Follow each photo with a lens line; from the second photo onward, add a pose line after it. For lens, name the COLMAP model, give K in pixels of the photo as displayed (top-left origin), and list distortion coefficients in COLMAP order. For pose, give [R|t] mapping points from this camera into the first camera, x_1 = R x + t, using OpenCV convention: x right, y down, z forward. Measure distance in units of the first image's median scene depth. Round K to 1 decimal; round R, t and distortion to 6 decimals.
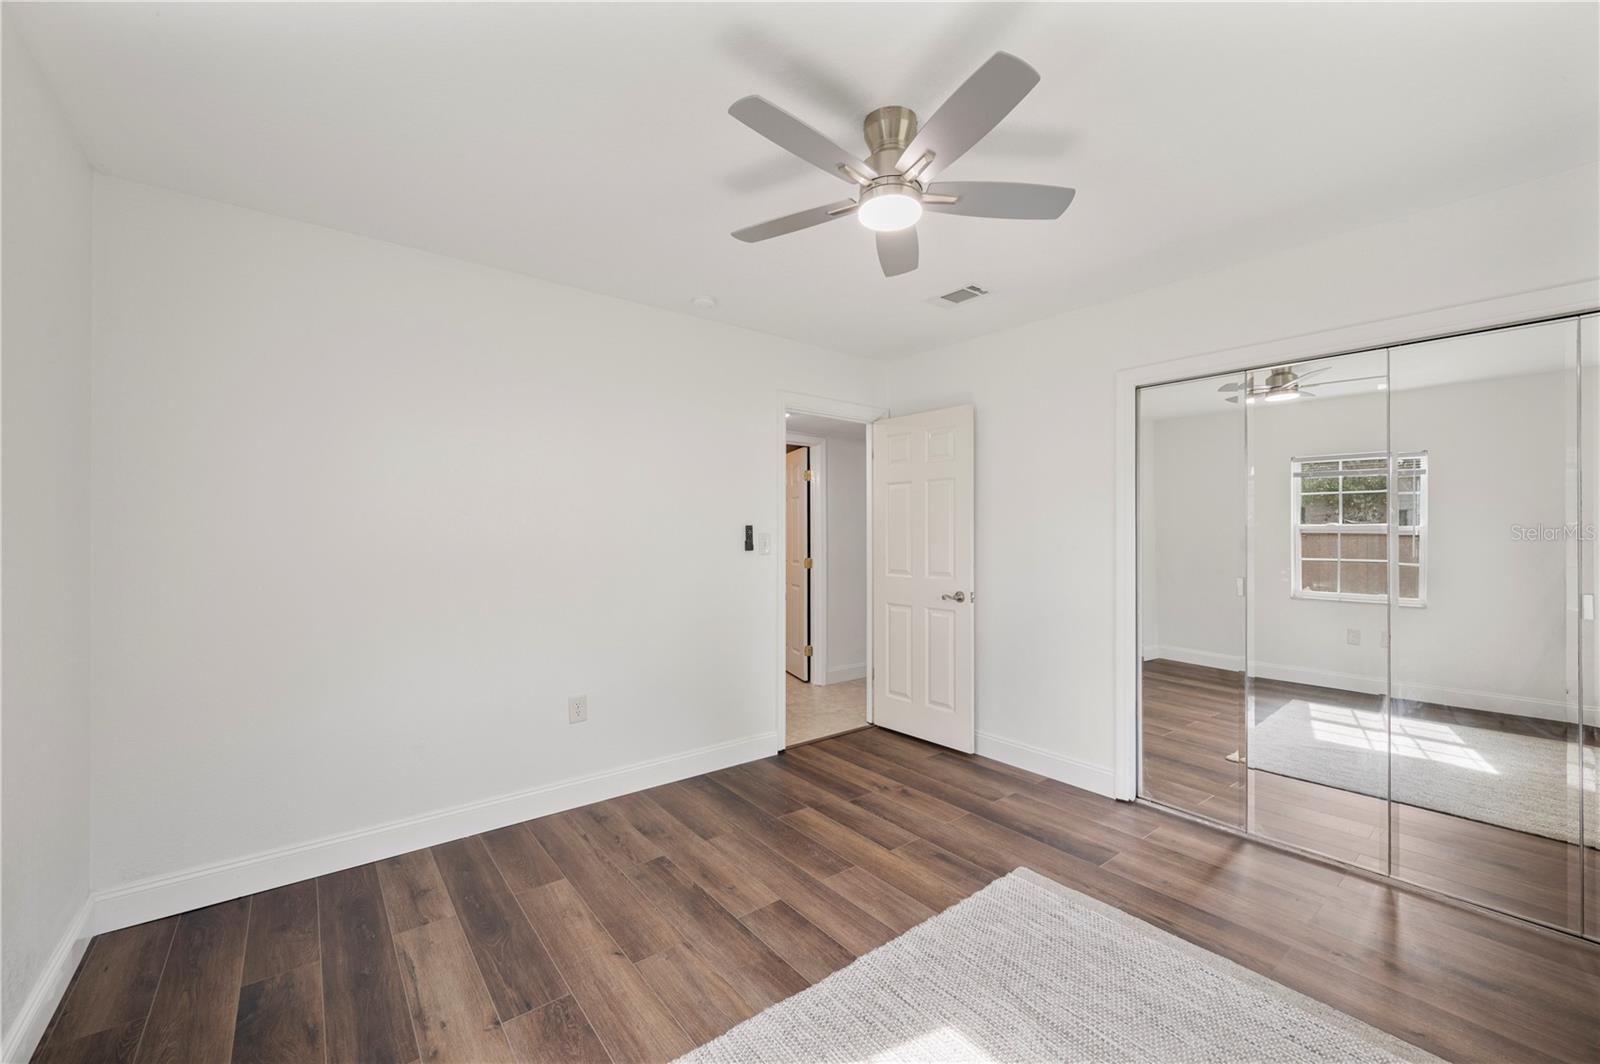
lens RADIAL K [[638.4, 0, 803.2], [0, 638.4, 540.7], [0, 0, 1]] dist [-0.000263, -0.000363]
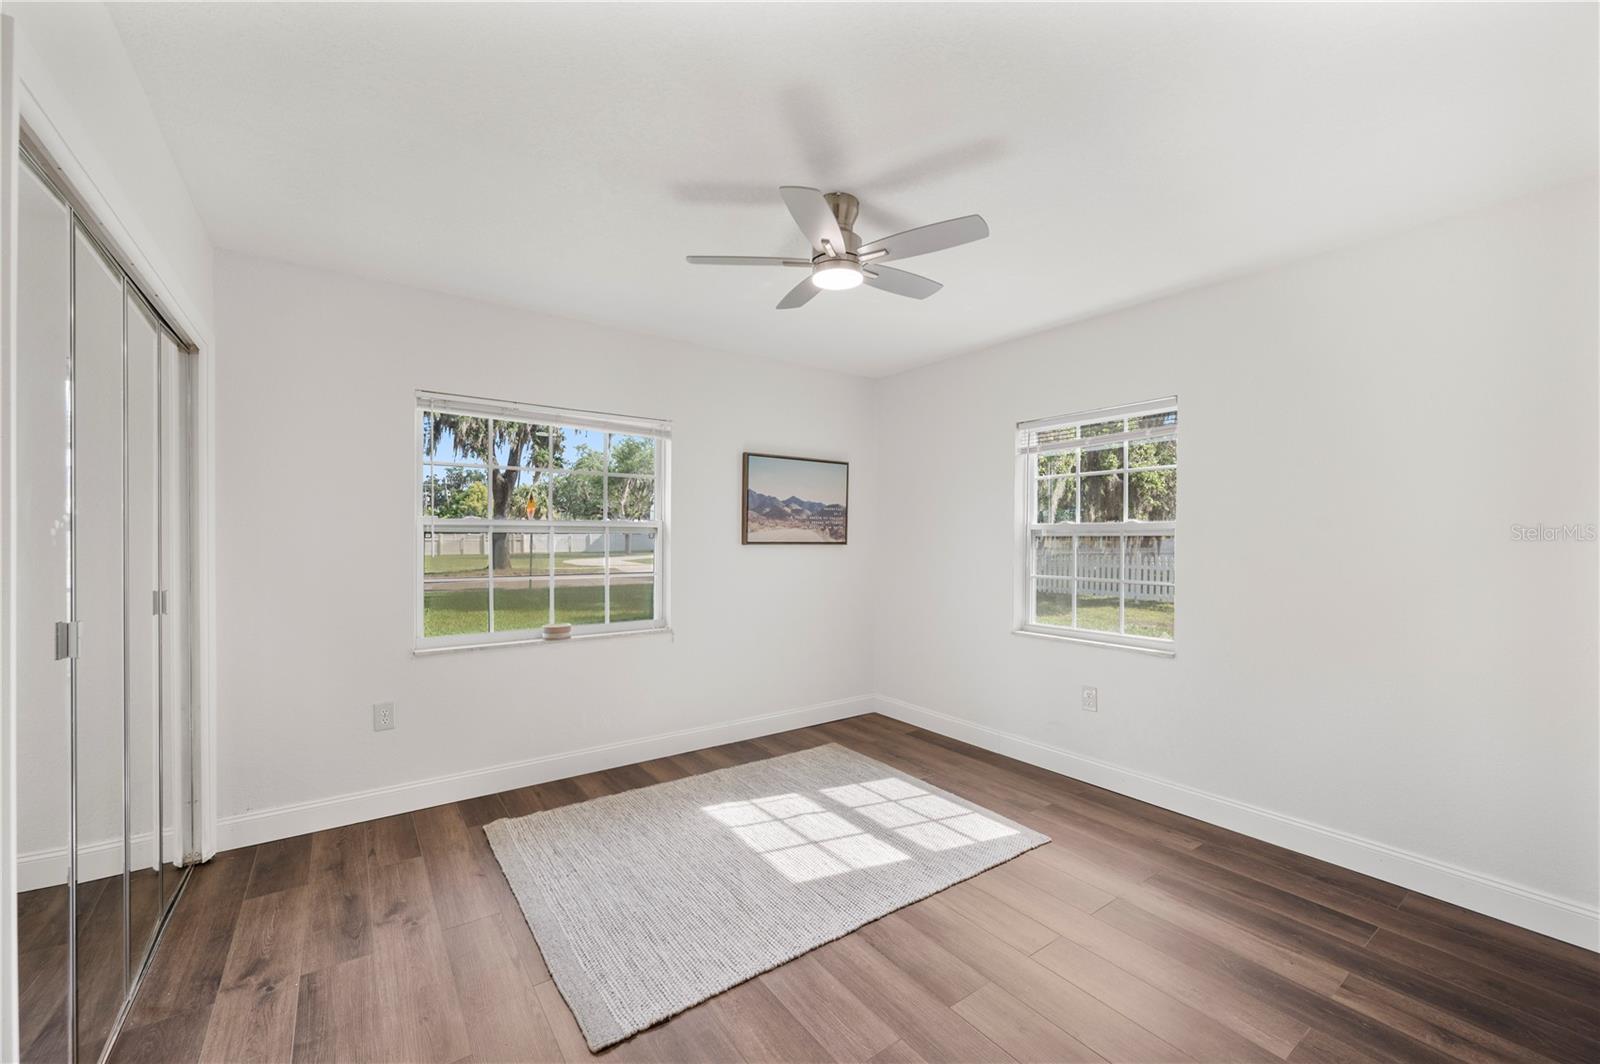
lens RADIAL K [[629.8, 0, 802.1], [0, 629.8, 540.2], [0, 0, 1]] dist [-0.000843, 0.000038]
pose [[-0.998823, -0.000457, 0.048499, 0.115075], [0.000023, 0.999951, 0.009908, -0.027272], [-0.048502, 0.009897, -0.998774, 1.895944]]
